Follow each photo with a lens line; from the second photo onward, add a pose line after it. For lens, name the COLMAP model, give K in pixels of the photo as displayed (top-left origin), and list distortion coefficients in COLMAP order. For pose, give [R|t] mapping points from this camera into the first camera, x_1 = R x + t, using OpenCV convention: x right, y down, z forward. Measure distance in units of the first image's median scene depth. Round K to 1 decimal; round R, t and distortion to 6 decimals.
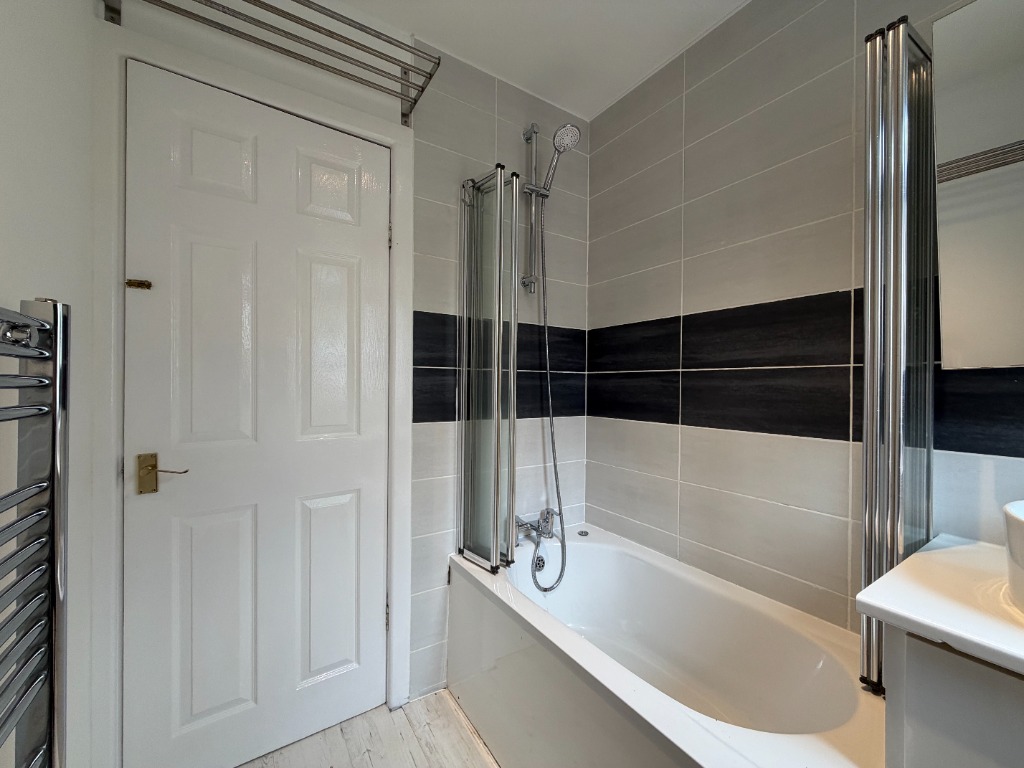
lens RADIAL K [[410.5, 0, 510.7], [0, 410.5, 384.8], [0, 0, 1]] dist [-0.002646, 0.000108]
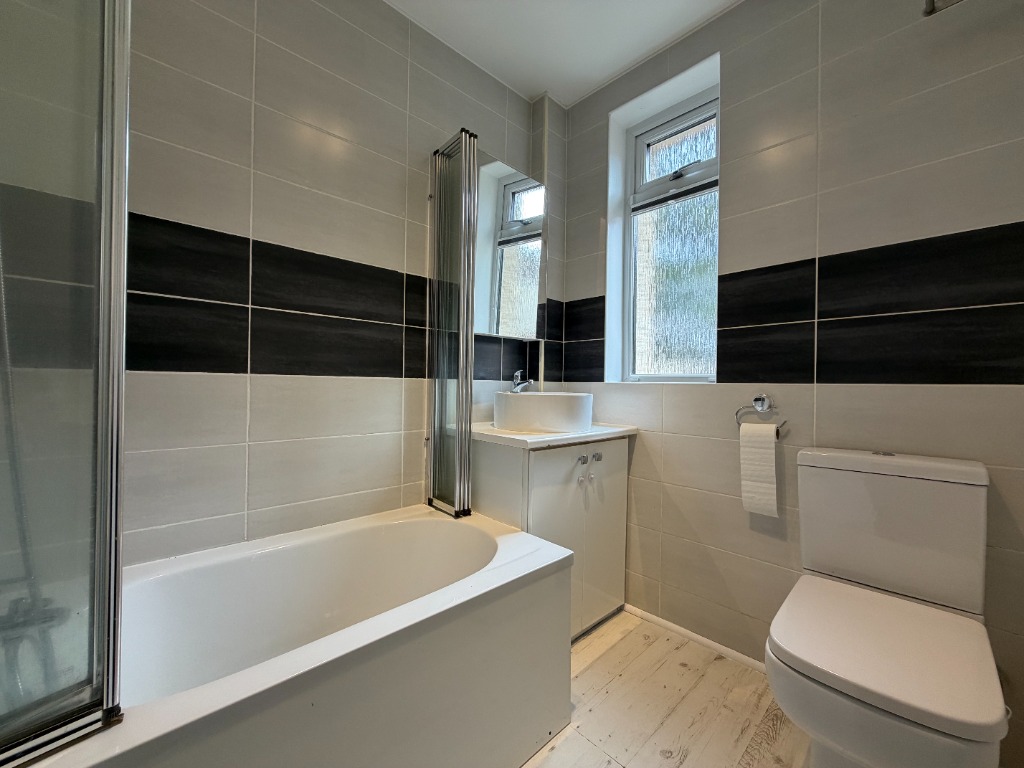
lens RADIAL K [[410.5, 0, 511.8], [0, 410.5, 384.4], [0, 0, 1]] dist [-0.002646, 0.000108]
pose [[-0.179839, -0.009108, 0.983654, -0.507948], [-0.018053, 0.999819, 0.005957, 0.111244], [-0.983530, -0.016687, -0.179971, 0.674361]]
